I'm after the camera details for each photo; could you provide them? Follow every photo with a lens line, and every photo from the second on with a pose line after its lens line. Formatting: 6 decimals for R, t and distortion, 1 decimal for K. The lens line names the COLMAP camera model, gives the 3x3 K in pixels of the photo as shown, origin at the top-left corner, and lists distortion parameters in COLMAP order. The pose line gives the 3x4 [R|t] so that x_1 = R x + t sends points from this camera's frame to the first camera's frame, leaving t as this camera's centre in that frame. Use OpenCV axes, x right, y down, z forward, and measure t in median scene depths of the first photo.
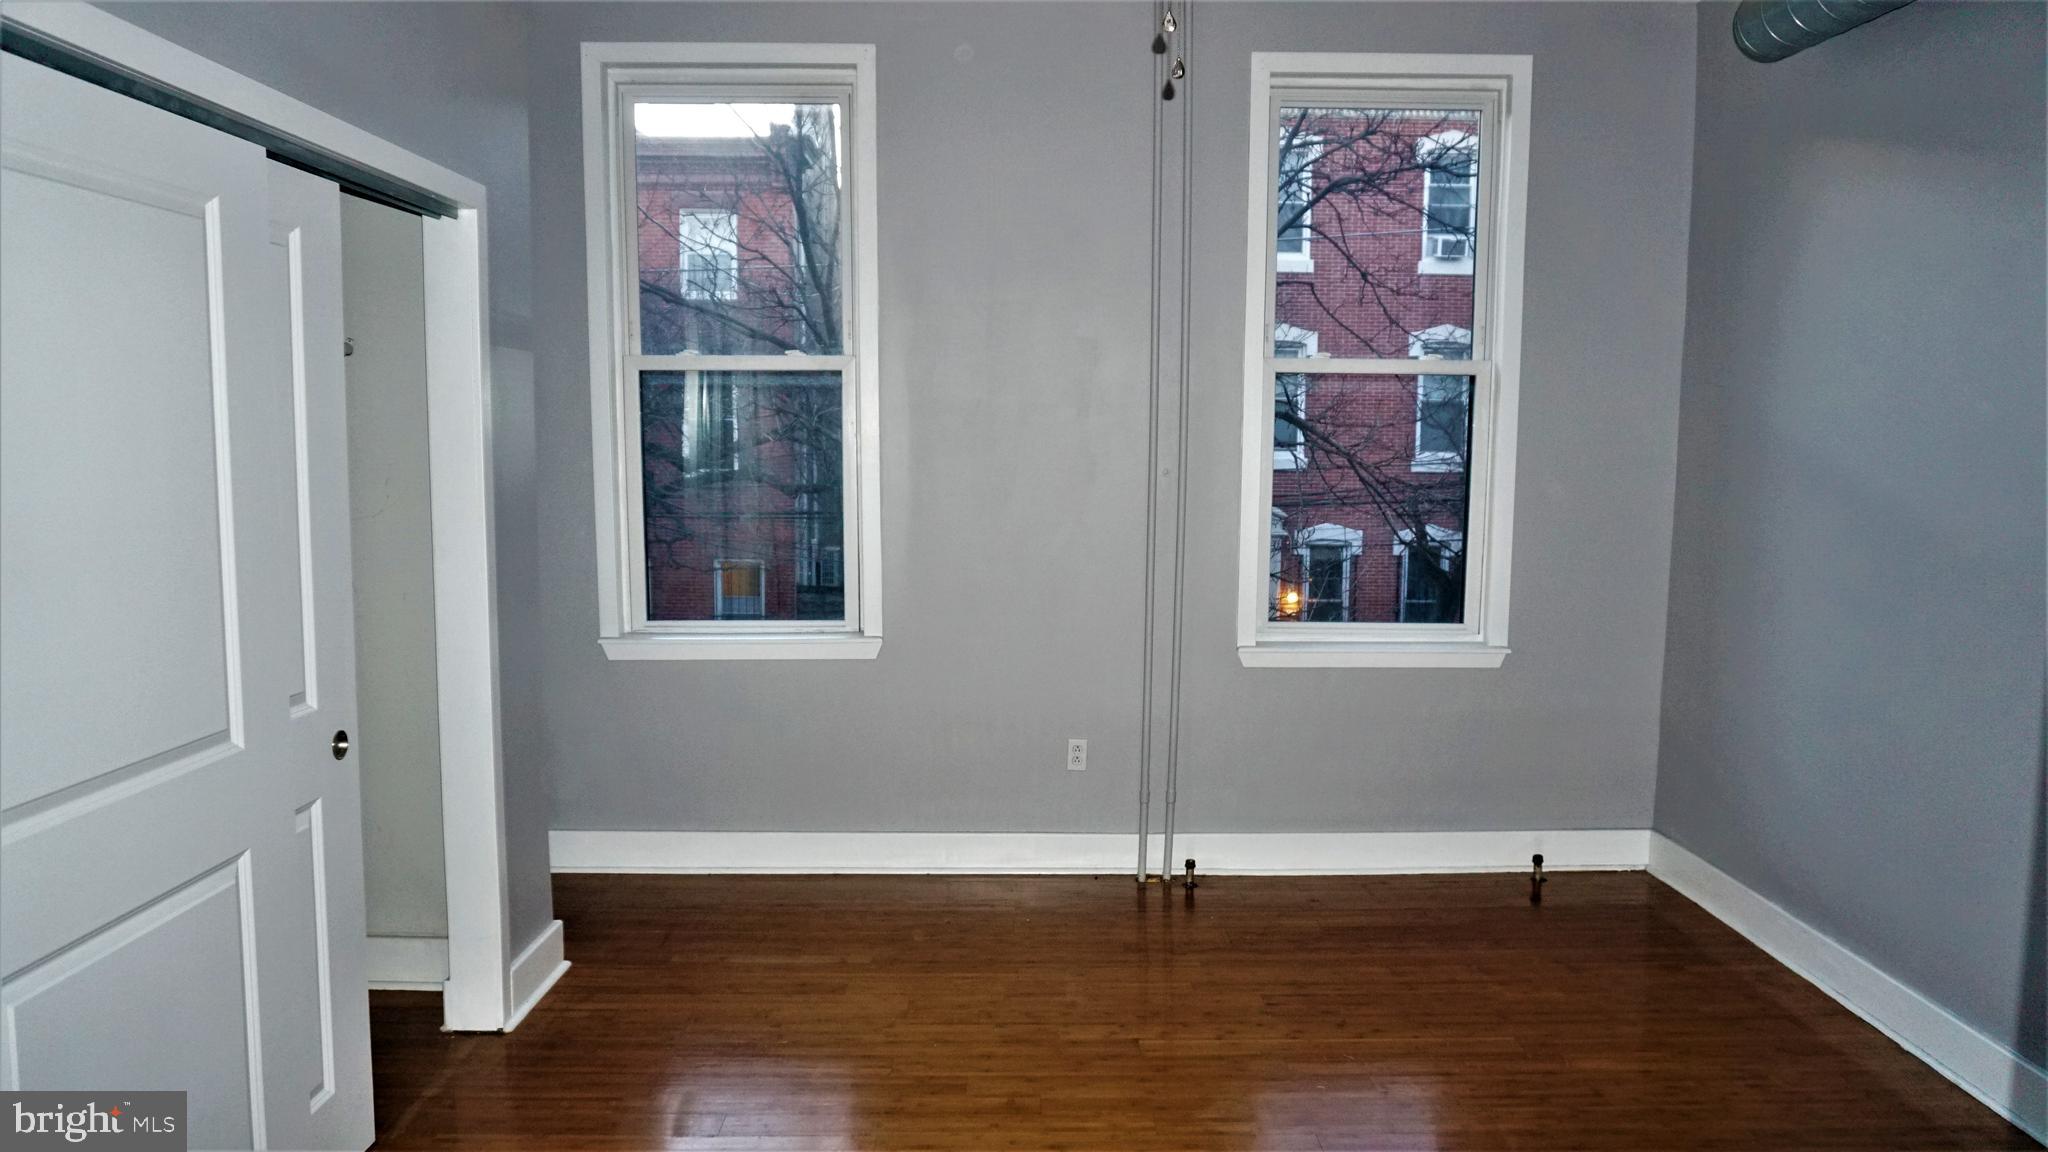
lens RADIAL K [[1388.7, 0, 1021.2], [0, 1388.7, 573.3], [0, 0, 1]] dist [-0.031338, 0.029048]
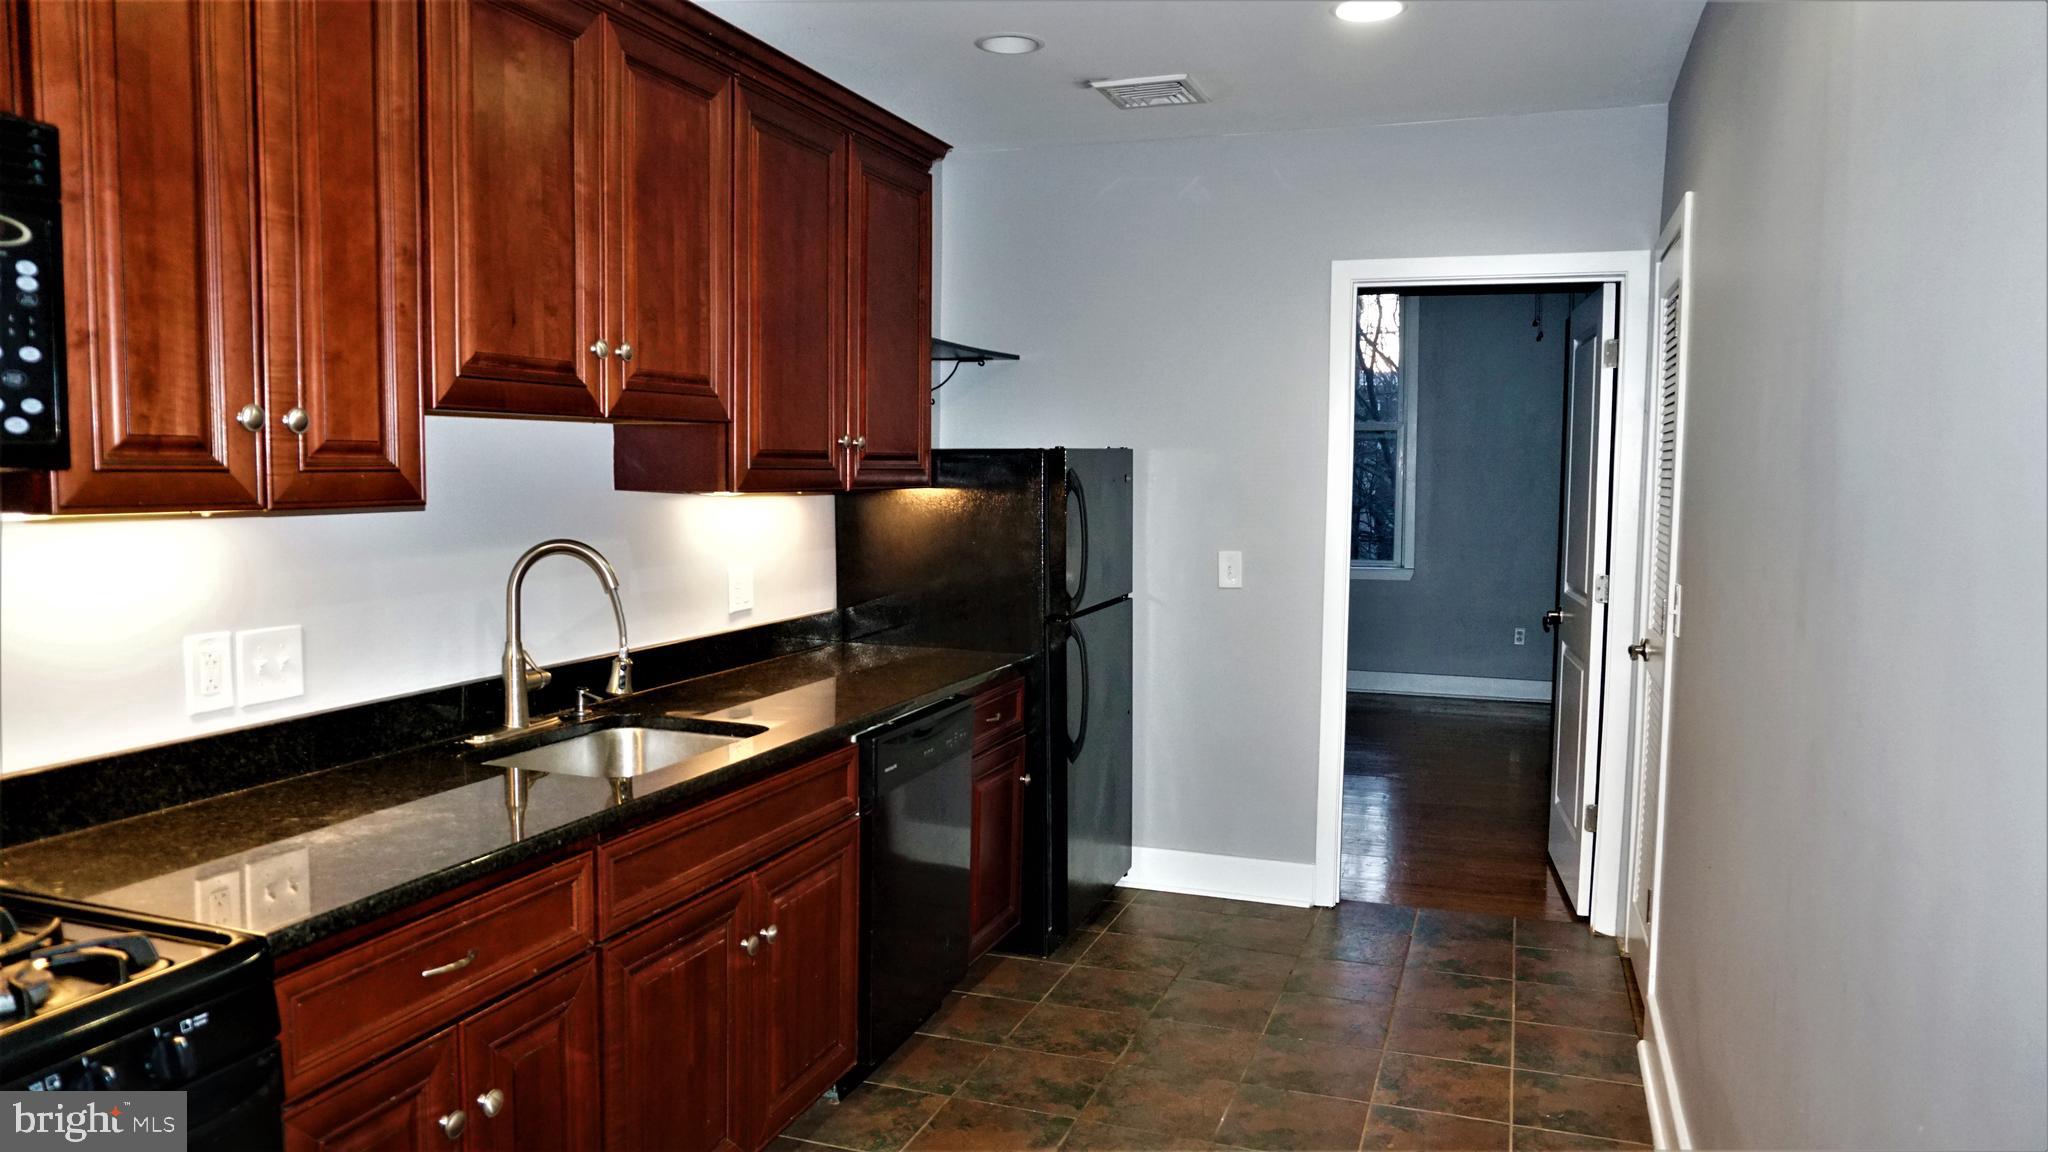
lens RADIAL K [[1388.7, 0, 1023.7], [0, 1388.7, 578.6], [0, 0, 1]] dist [-0.031338, 0.029048]
pose [[0.939856, 0.028339, -0.340394, 0.043967], [-0.037388, 0.999100, -0.020053, 0.117522], [0.339520, 0.031574, 0.940069, -0.971535]]
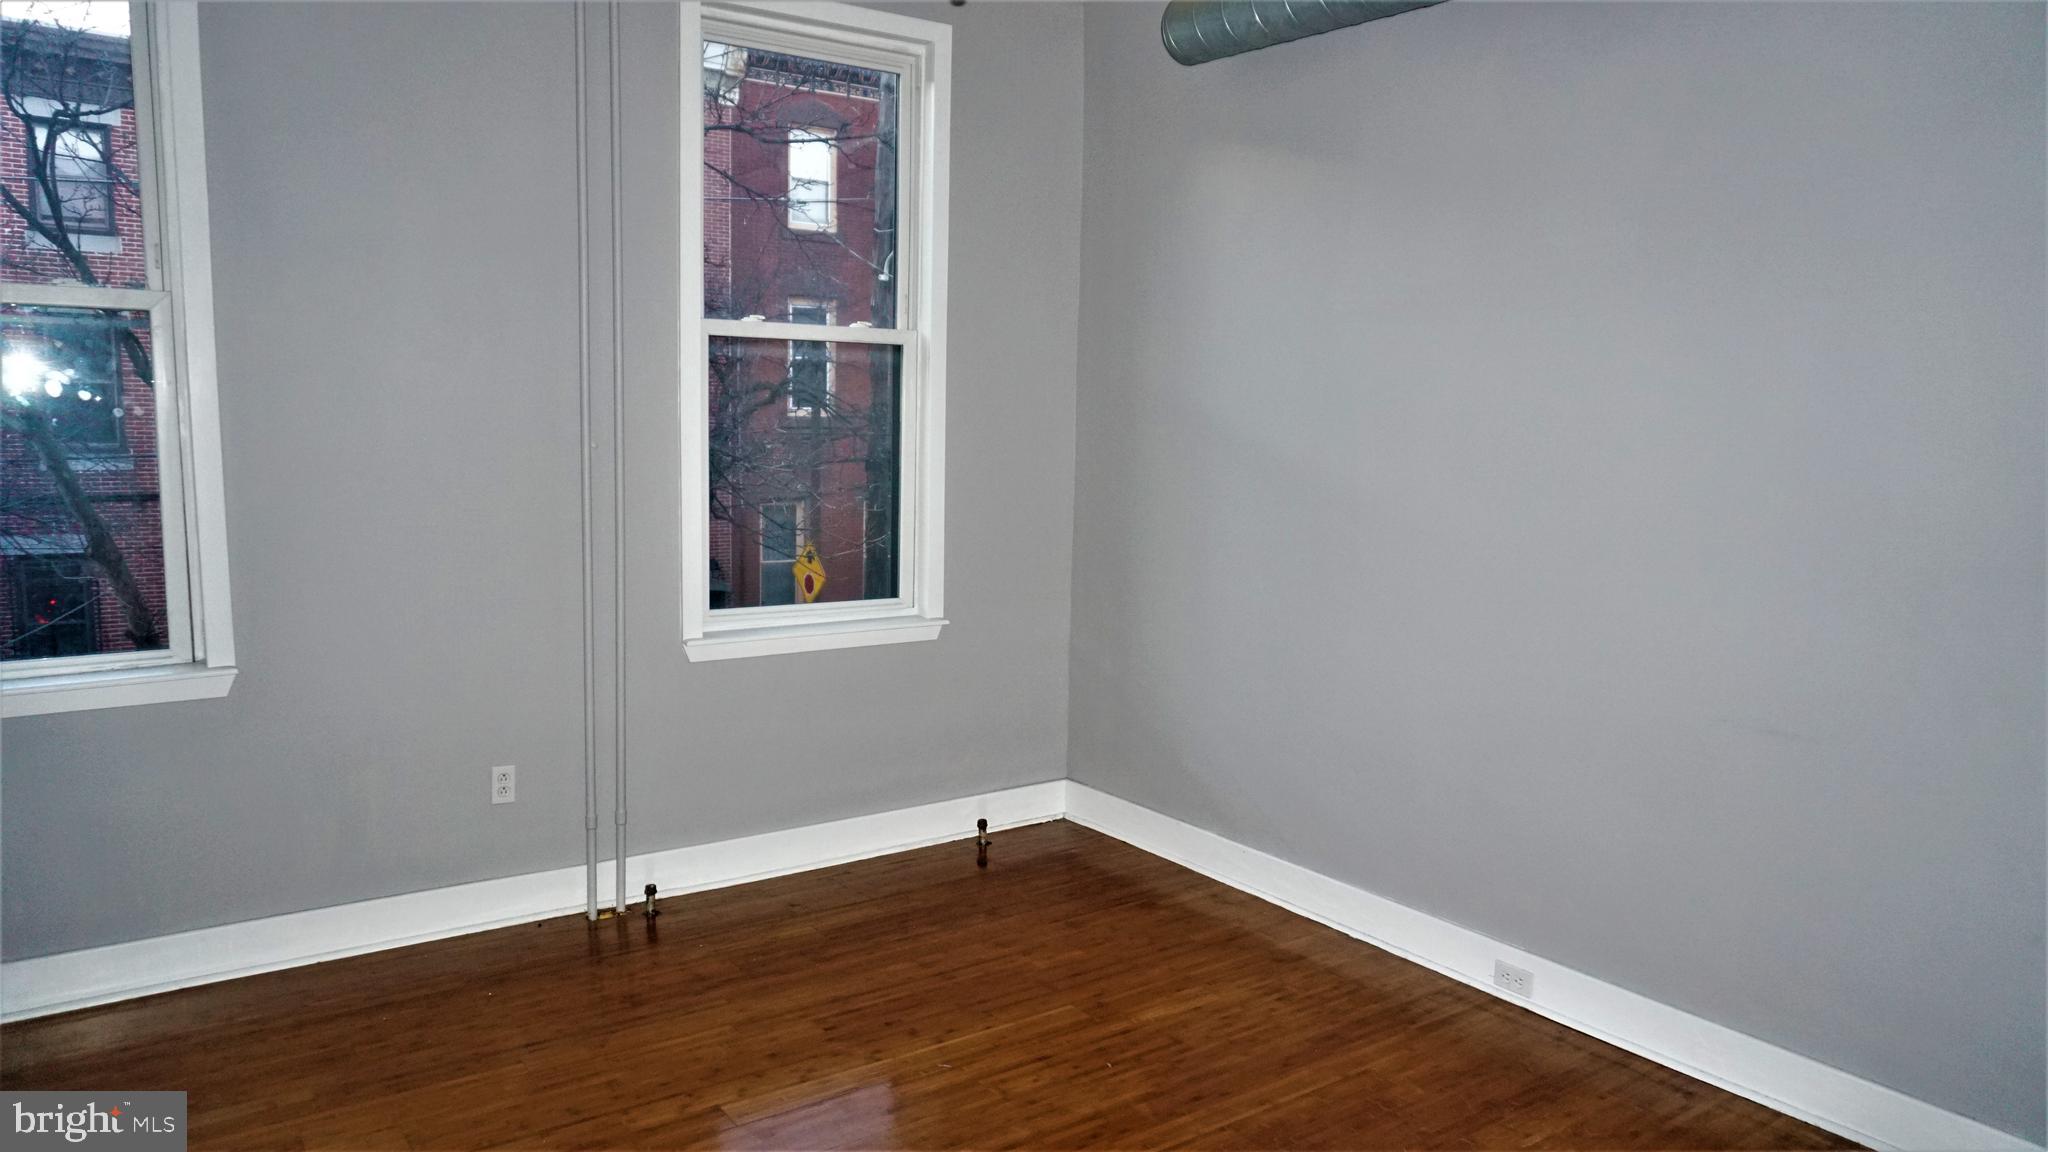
lens RADIAL K [[1388.7, 0, 1028.7], [0, 1388.7, 579.4], [0, 0, 1]] dist [-0.031338, 0.029048]
pose [[0.825013, -0.059572, 0.561965, -0.163120], [0.044803, 0.998193, 0.040041, -0.012398], [-0.563335, -0.007856, 0.826191, 0.134795]]
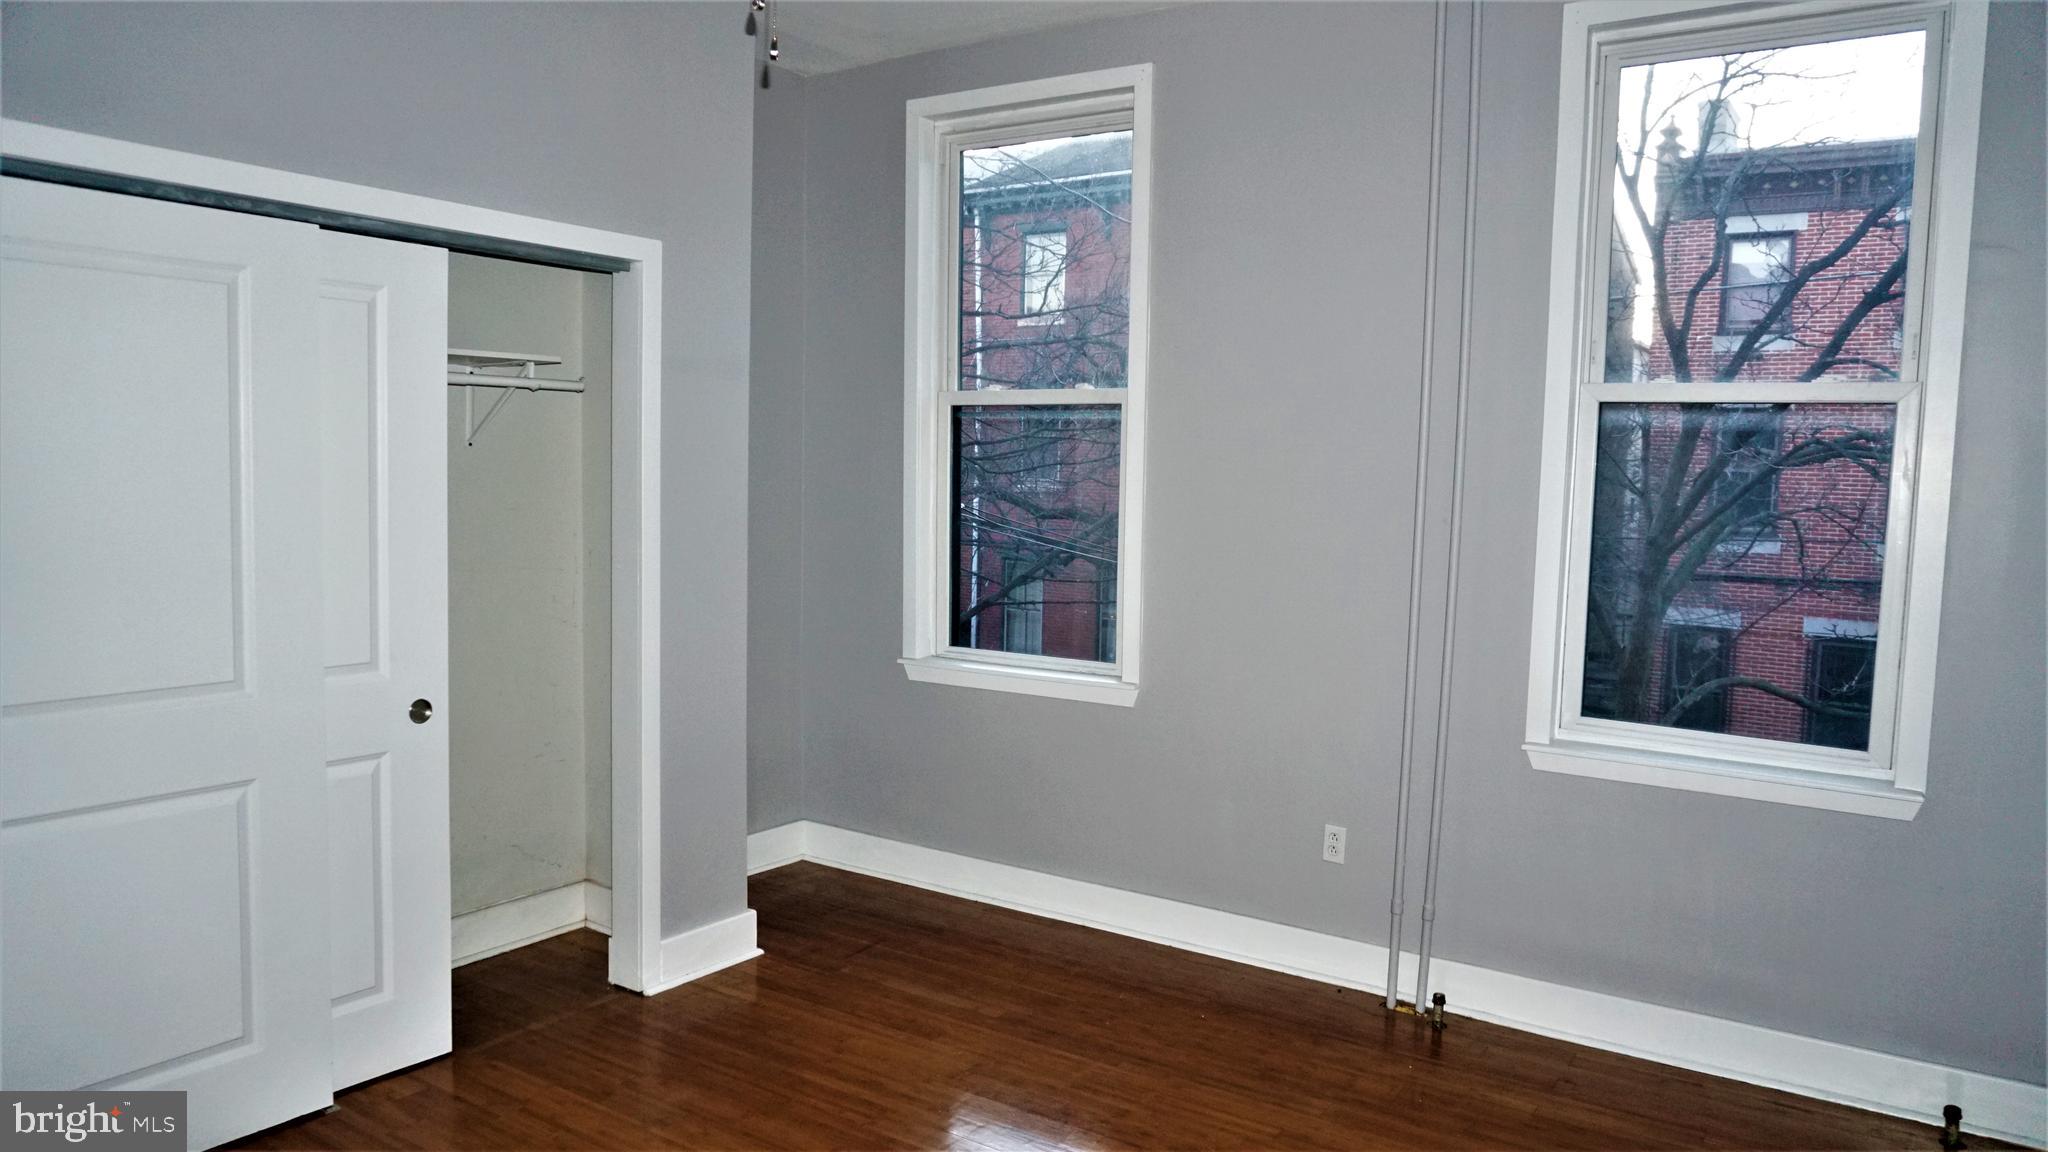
lens RADIAL K [[1388.7, 0, 1036.4], [0, 1388.7, 574.7], [0, 0, 1]] dist [-0.031338, 0.029048]
pose [[0.826653, 0.059518, -0.559555, 0.366701], [-0.077214, 0.996982, -0.008025, -0.015765], [0.557389, 0.049839, 0.828754, 0.174766]]
